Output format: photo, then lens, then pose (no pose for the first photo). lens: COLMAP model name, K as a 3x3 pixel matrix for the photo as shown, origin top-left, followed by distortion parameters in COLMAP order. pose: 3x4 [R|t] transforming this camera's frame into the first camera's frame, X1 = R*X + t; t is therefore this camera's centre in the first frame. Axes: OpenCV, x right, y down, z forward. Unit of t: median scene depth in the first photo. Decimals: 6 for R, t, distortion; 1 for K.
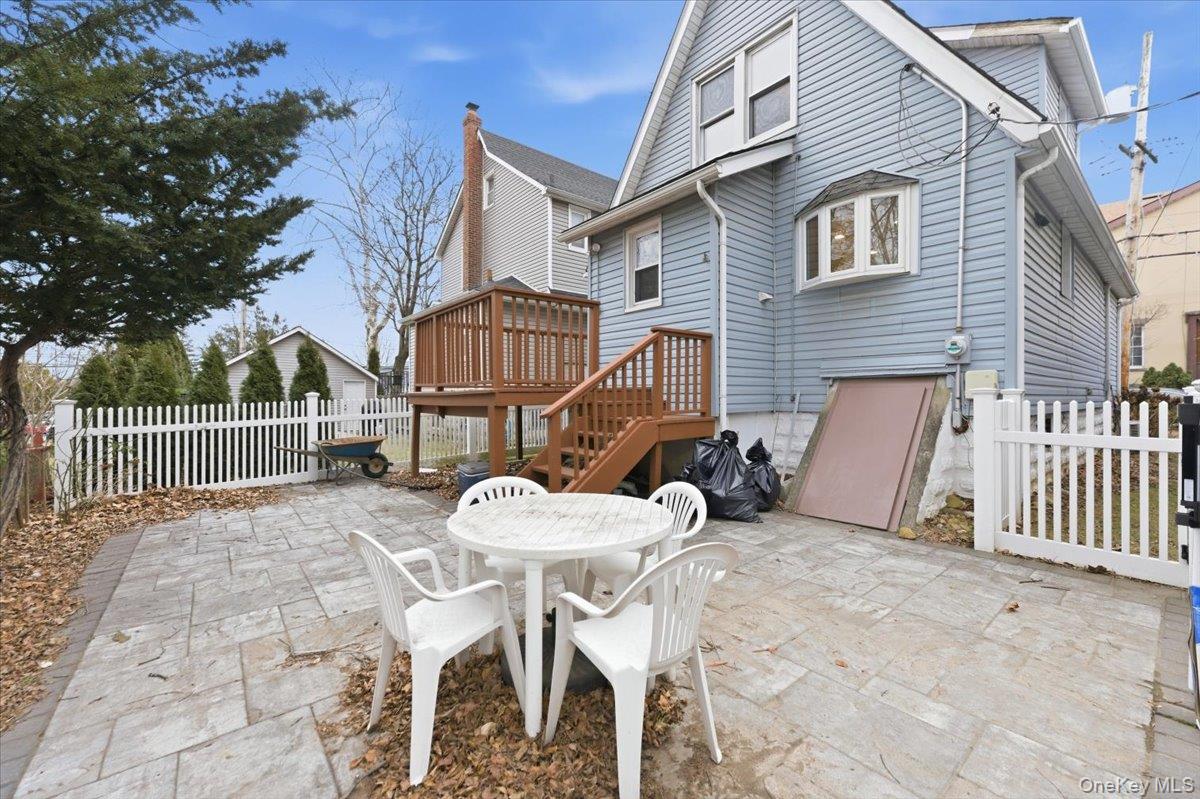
lens RADIAL K [[478.1, 0, 606.2], [0, 478.1, 399.0], [0, 0, 1]] dist [0.000699, 0.000168]
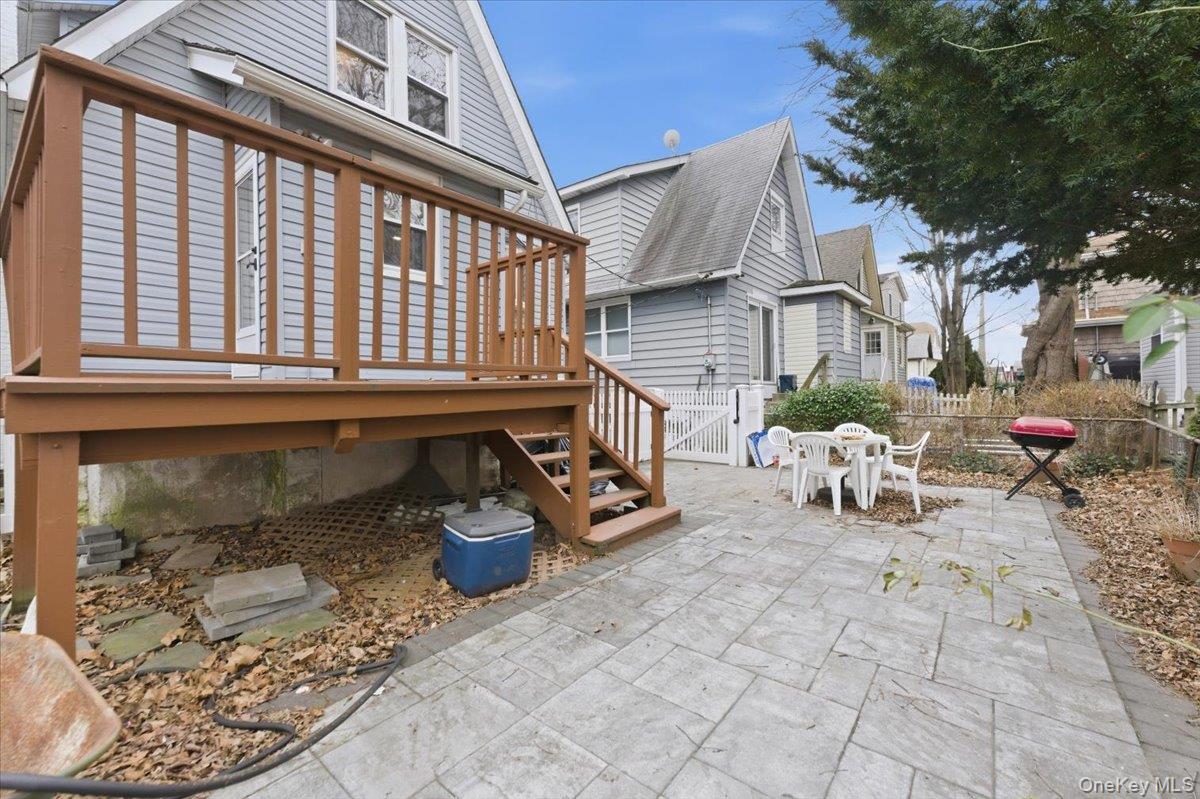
lens RADIAL K [[478.1, 0, 599.2], [0, 478.1, 404.0], [0, 0, 1]] dist [0.000699, 0.000168]
pose [[-0.190788, -0.020702, 0.981413, -1.353440], [0.025529, 0.999335, 0.026043, -0.008910], [-0.981299, 0.030023, -0.190132, 1.598019]]
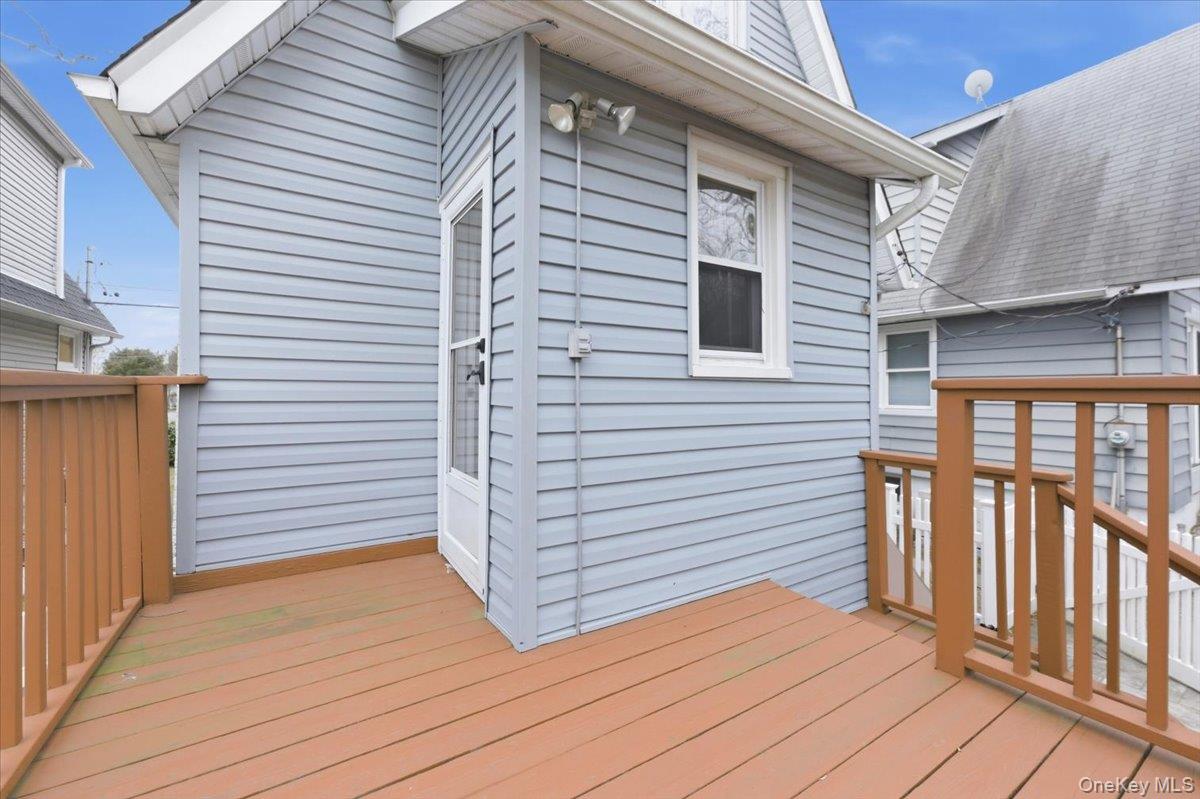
lens RADIAL K [[478.1, 0, 595.4], [0, 478.1, 389.4], [0, 0, 1]] dist [0.000699, 0.000168]
pose [[0.131071, -0.000774, 0.991373, -0.578284], [0.004860, 0.999988, 0.000138, -0.335273], [-0.991361, 0.004800, 0.131073, 1.988739]]
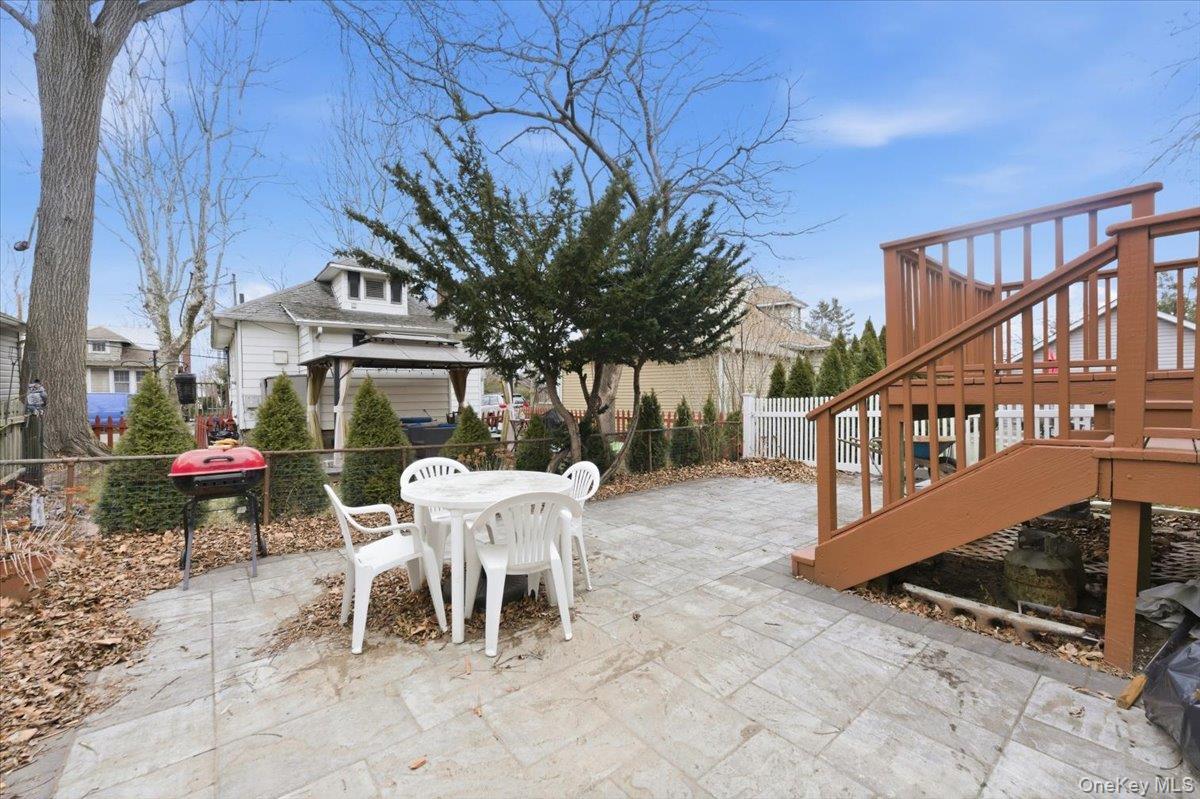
lens RADIAL K [[478.1, 0, 603.1], [0, 478.1, 394.0], [0, 0, 1]] dist [0.000699, 0.000168]
pose [[-0.003438, 0.001090, -0.999993, 0.756822], [0.006267, 0.999980, 0.001068, -0.008628], [0.999974, -0.006263, -0.003445, 0.796768]]
